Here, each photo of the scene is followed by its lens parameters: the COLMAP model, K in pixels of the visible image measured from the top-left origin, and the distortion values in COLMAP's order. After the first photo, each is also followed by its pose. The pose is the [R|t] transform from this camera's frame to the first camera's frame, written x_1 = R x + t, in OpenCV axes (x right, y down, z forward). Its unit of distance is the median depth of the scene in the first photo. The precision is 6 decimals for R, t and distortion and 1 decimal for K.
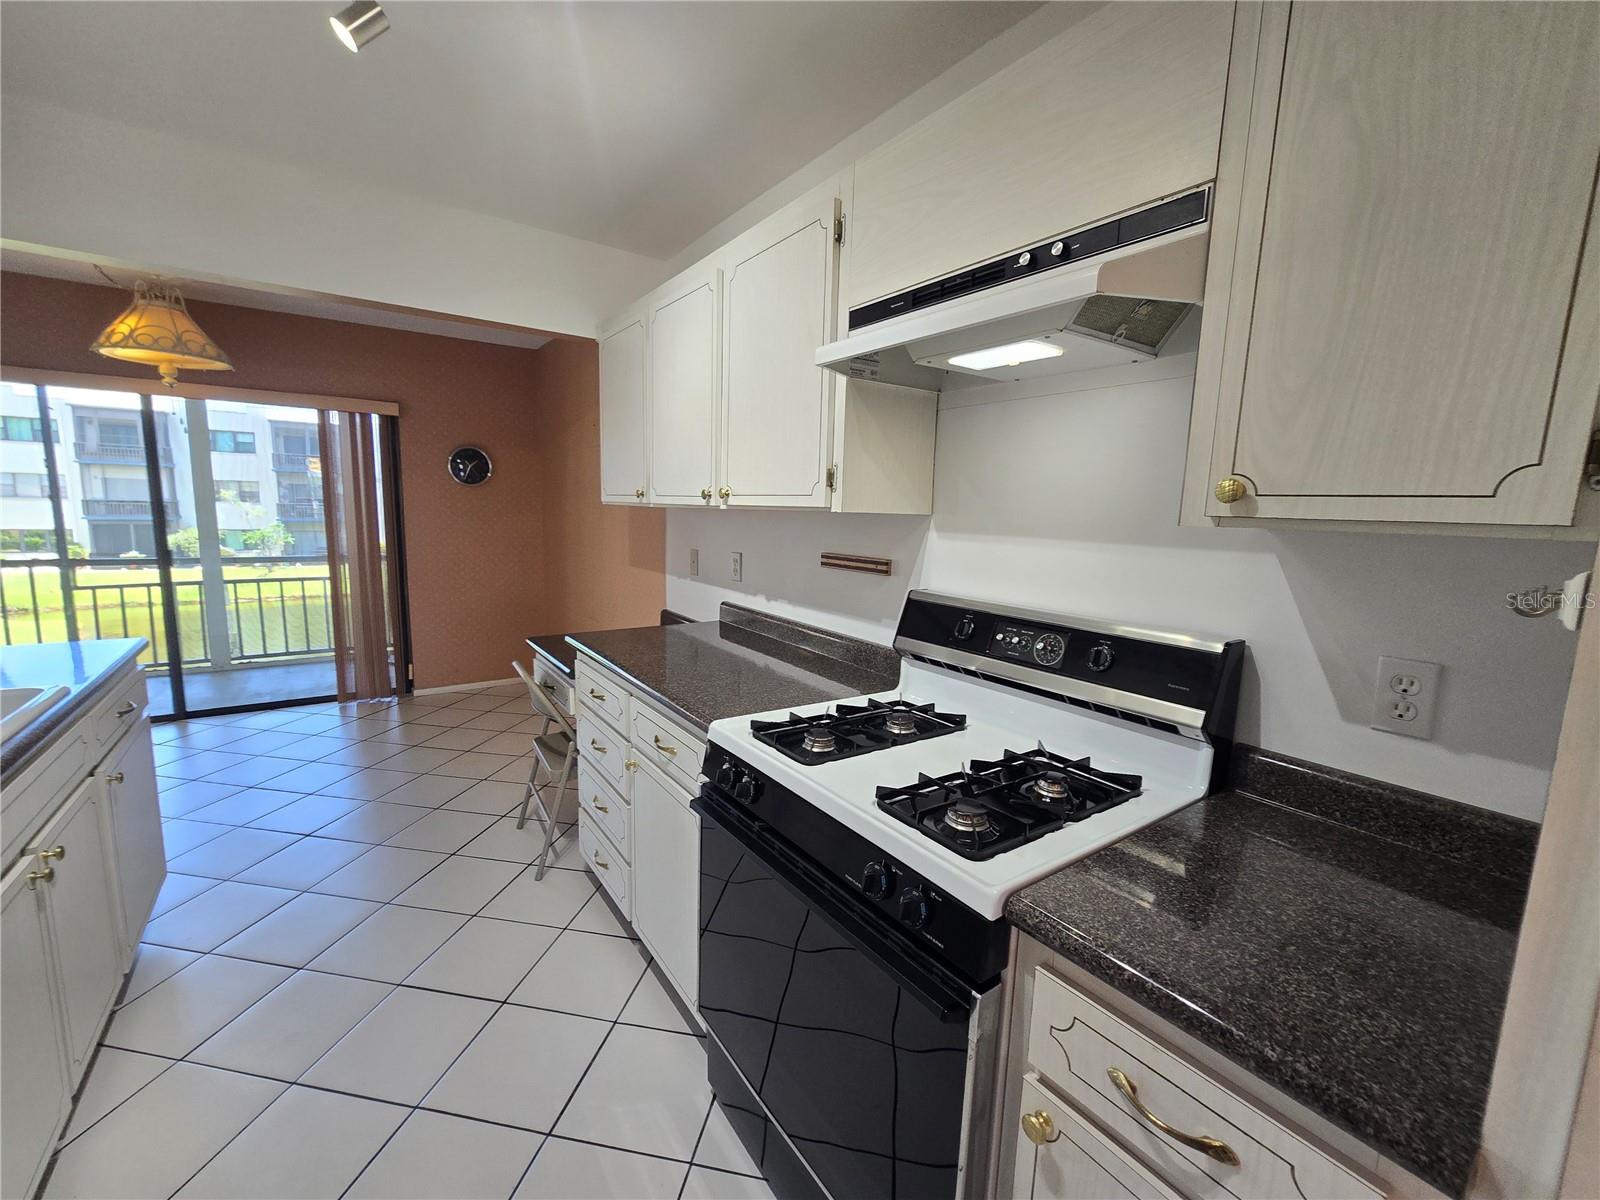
lens RADIAL K [[659.2, 0, 800.7], [0, 659.2, 603.4], [0, 0, 1]] dist [-0.005648, 0.000618]
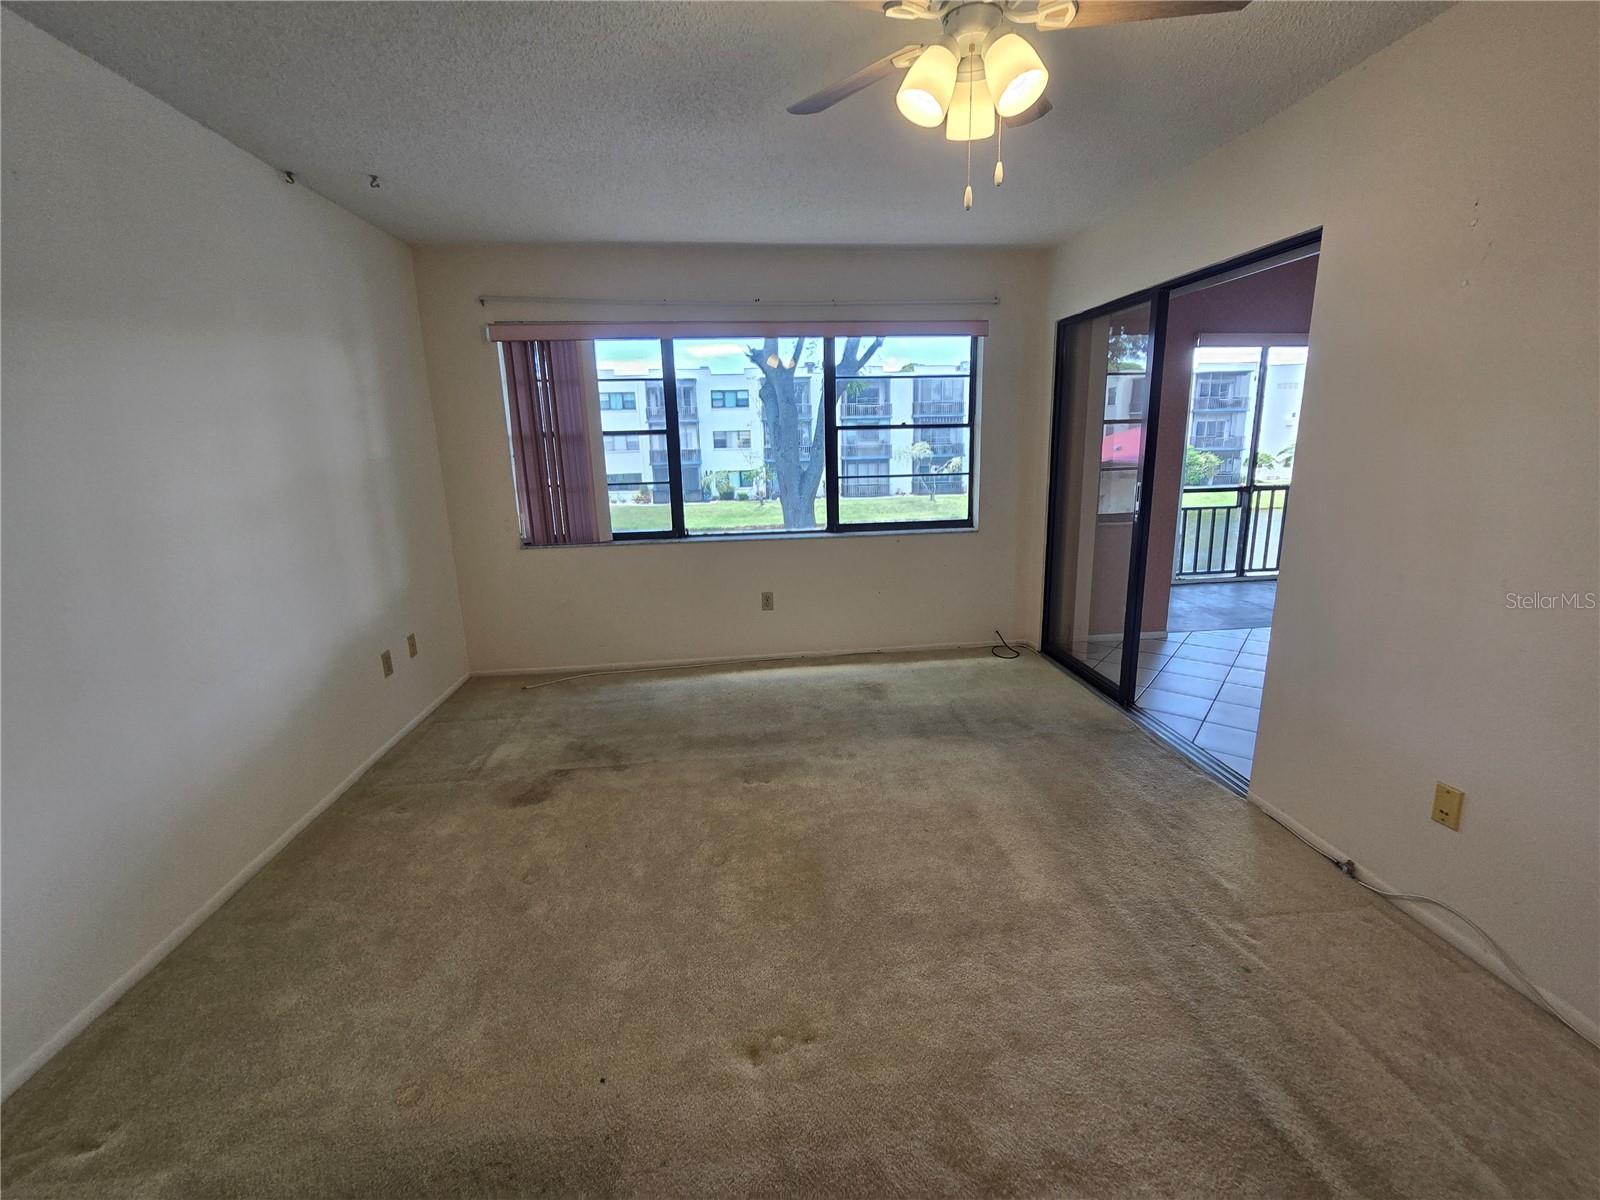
lens RADIAL K [[671.1, 0, 807.9], [0, 671.1, 590.8], [0, 0, 1]] dist [-0.004688, 0.000367]
pose [[0.872820, 0.060037, -0.484335, -1.293716], [-0.021866, 0.996219, 0.084084, 0.038614], [0.487552, -0.062799, 0.870832, -0.560629]]
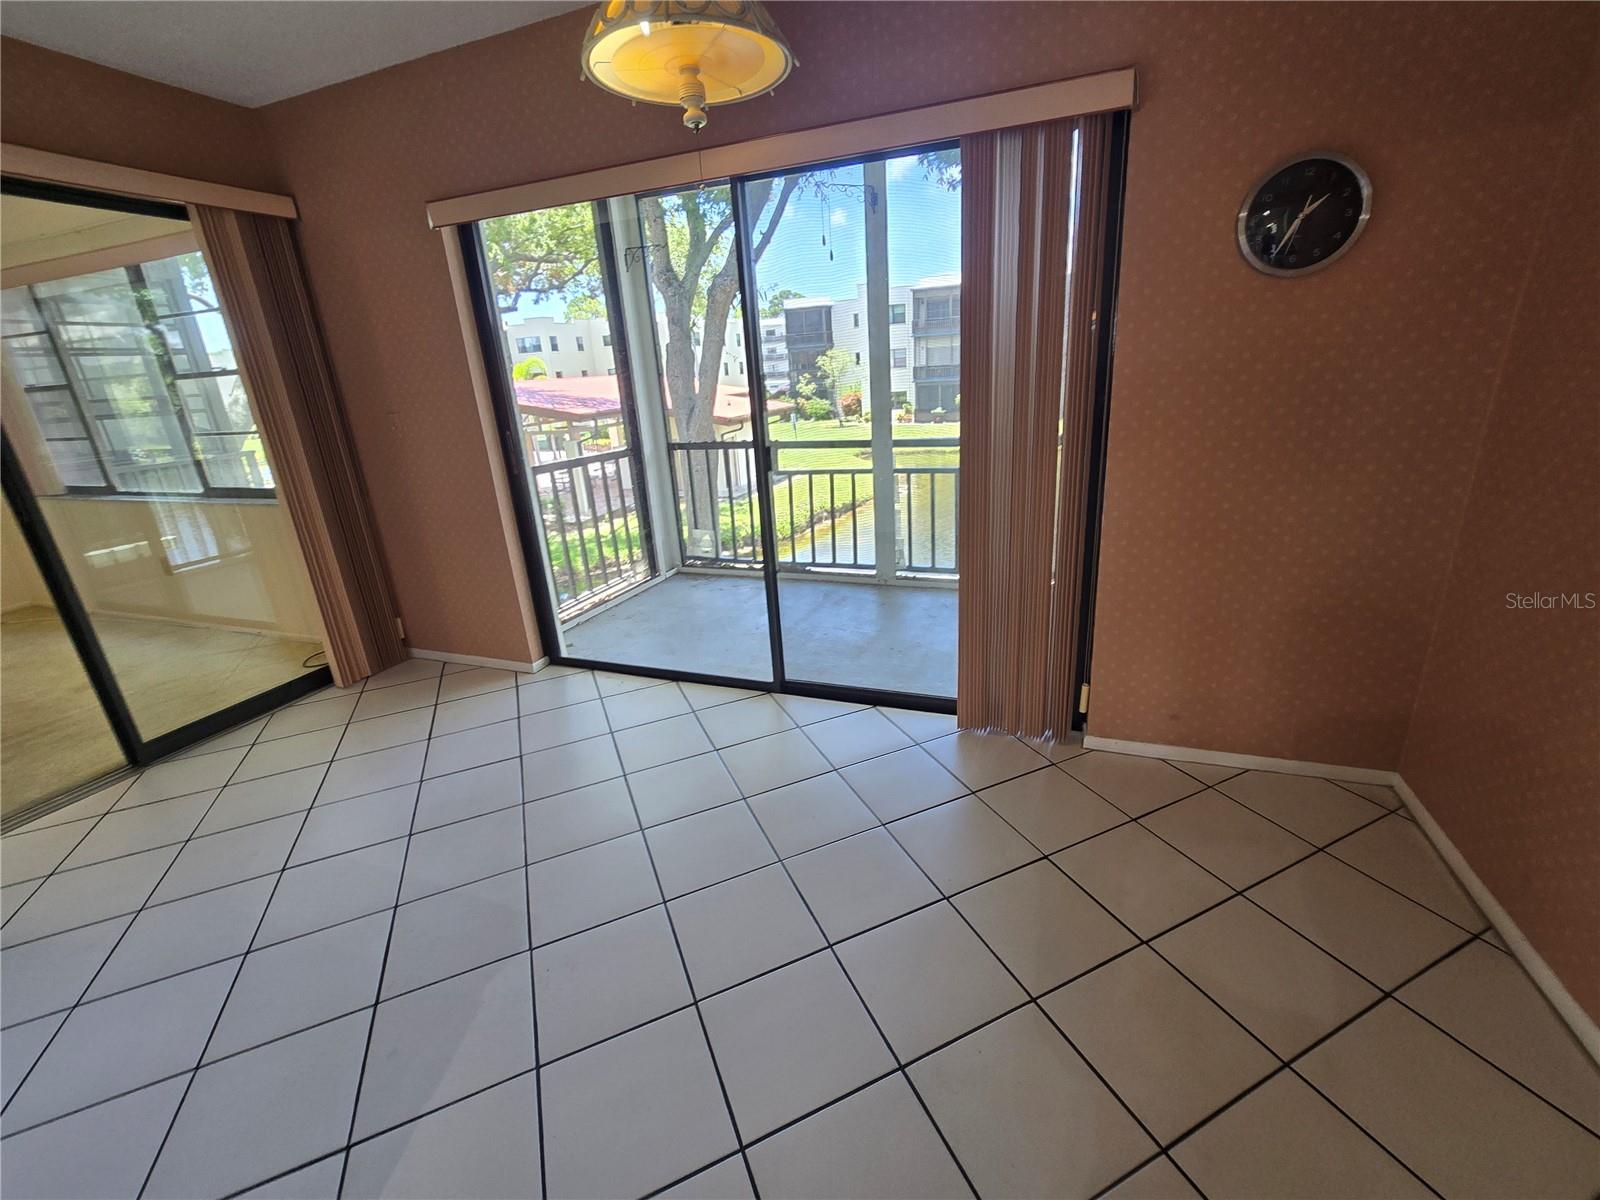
lens RADIAL K [[675.9, 0, 819.6], [0, 675.9, 586.0], [0, 0, 1]] dist [-0.002696, 0.000097]
pose [[0.558543, 0.200281, -0.804933, -0.400513], [-0.045760, 0.976374, 0.211186, -0.098588], [0.828212, -0.081123, 0.554512, 0.719490]]
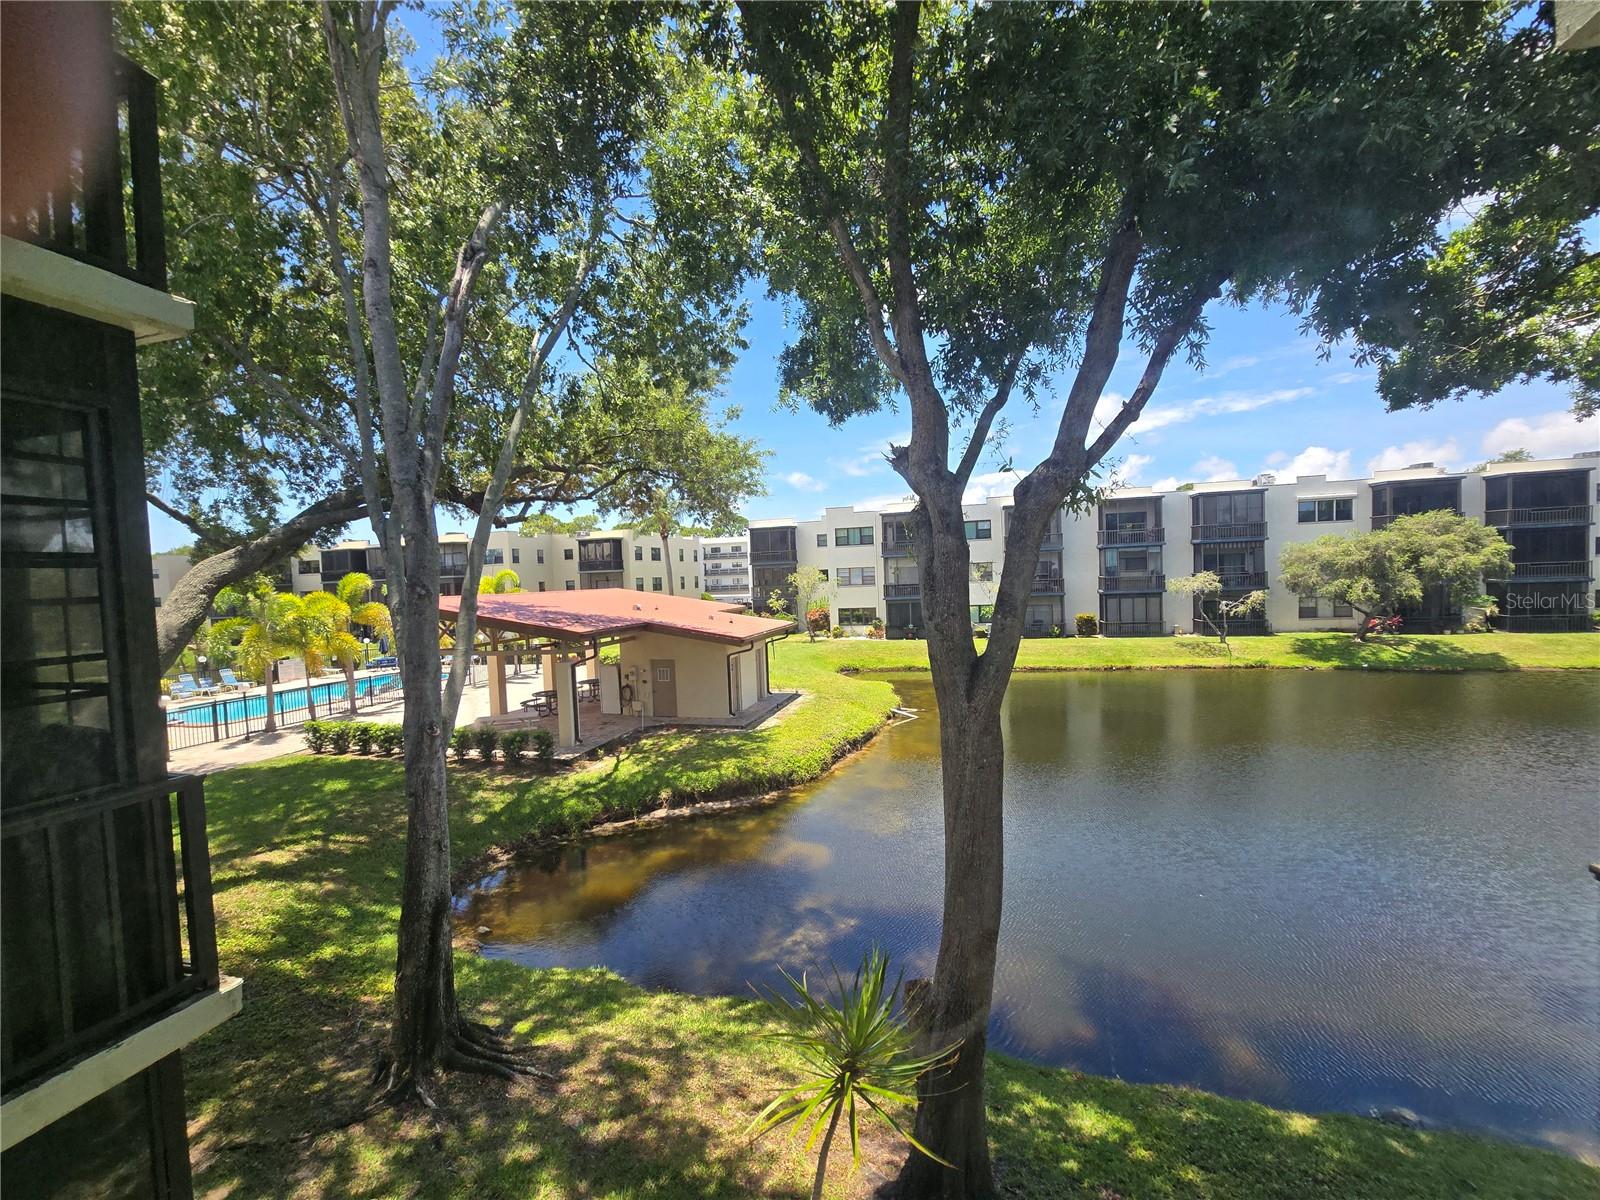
lens RADIAL K [[656.8, 0, 797.7], [0, 656.8, 598.4], [0, 0, 1]] dist [-0.004827, 0.000105]
pose [[0.622899, -0.026622, -0.781849, -1.748777], [-0.056198, 0.995316, -0.078664, -0.189363], [0.780281, 0.092938, 0.618485, 0.539659]]
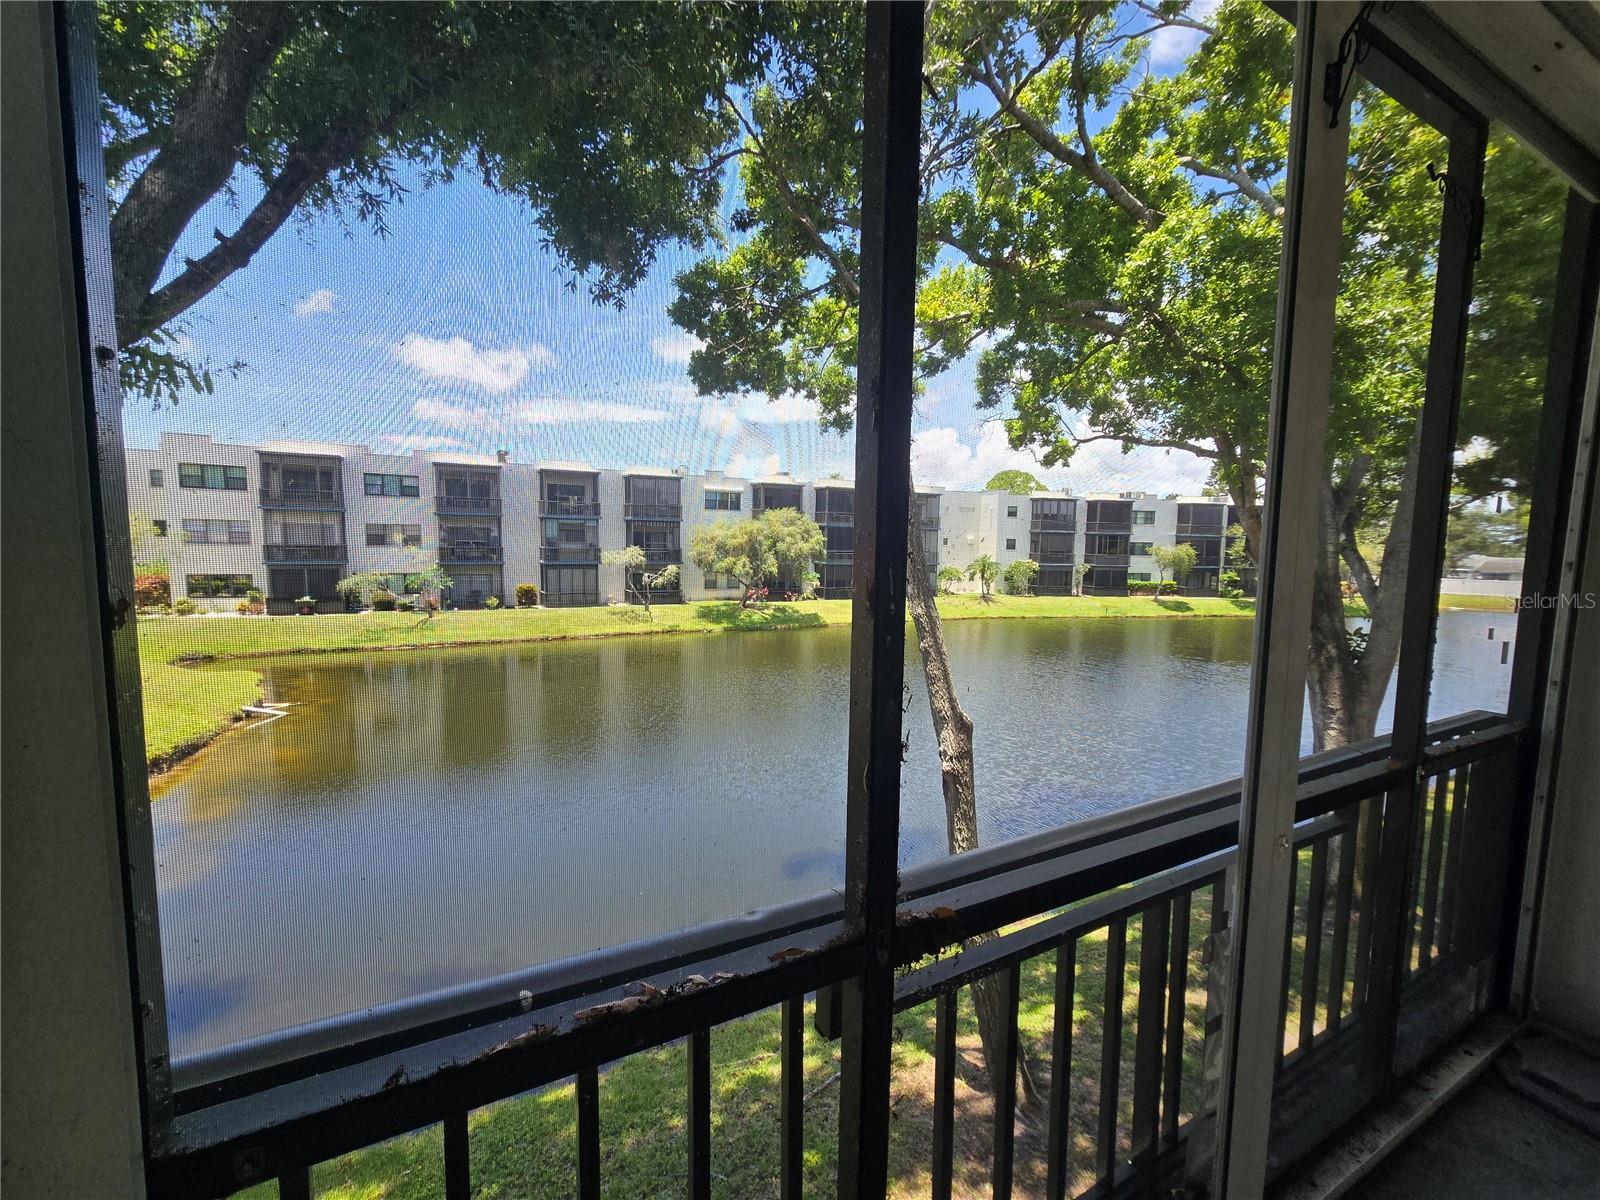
lens RADIAL K [[659.2, 0, 800.7], [0, 659.2, 603.4], [0, 0, 1]] dist [-0.005648, 0.000618]
pose [[0.992074, 0.000595, -0.125651, -1.517482], [-0.007527, 0.998474, -0.054703, -0.202004], [0.125427, 0.055215, 0.990565, 1.093211]]
